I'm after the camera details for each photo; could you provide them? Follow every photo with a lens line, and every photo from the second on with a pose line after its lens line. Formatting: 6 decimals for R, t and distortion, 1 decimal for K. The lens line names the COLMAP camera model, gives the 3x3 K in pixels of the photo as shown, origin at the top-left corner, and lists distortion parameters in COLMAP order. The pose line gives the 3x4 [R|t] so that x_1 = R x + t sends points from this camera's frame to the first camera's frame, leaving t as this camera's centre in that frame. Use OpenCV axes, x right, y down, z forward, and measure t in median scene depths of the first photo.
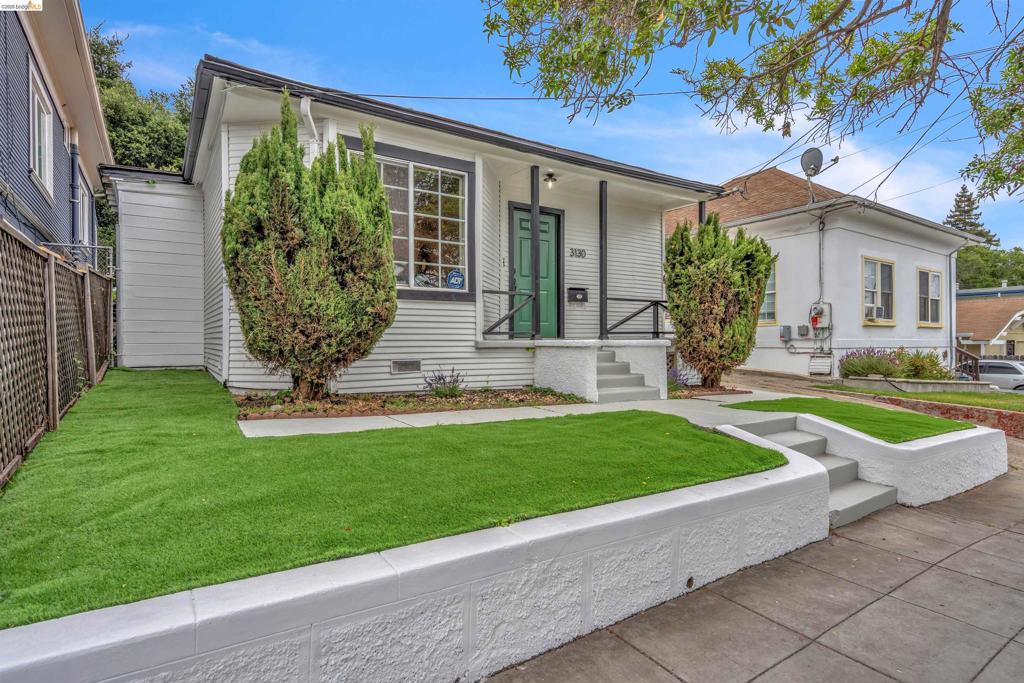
lens RADIAL K [[536.3, 0, 502.3], [0, 536.3, 339.2], [0, 0, 1]] dist [0.001801, 0.000416]
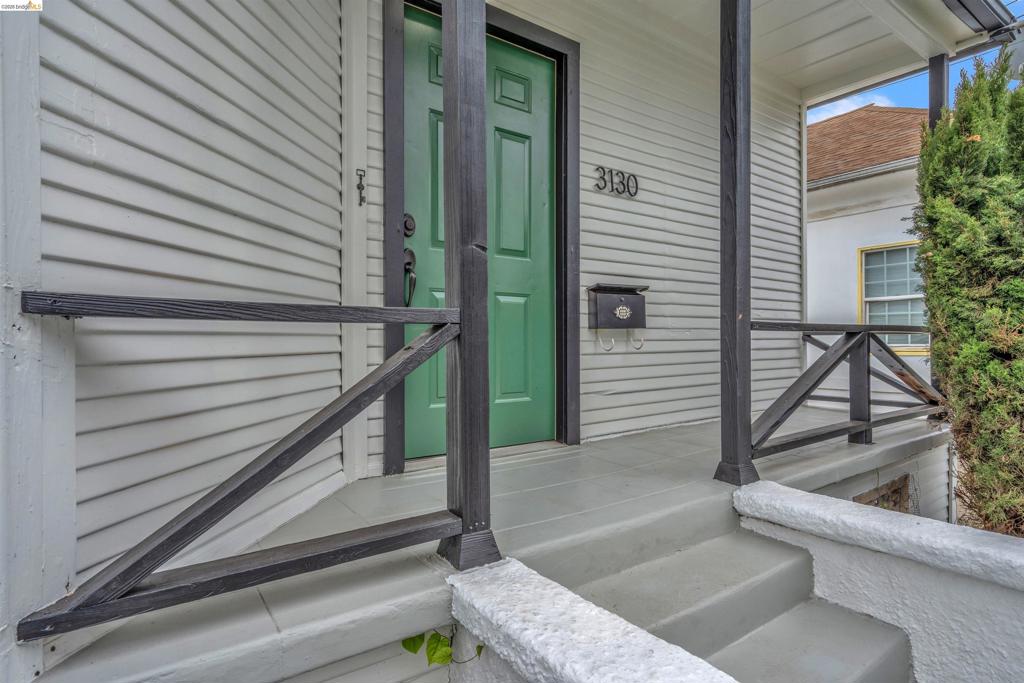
lens RADIAL K [[555.7, 0, 516.7], [0, 555.7, 340.0], [0, 0, 1]] dist [-0.005029, -0.000630]
pose [[0.998340, -0.000150, 0.057602, 0.067875], [0.000204, 1.000000, -0.000938, -0.072578], [-0.057601, 0.000949, 0.998339, 0.770400]]
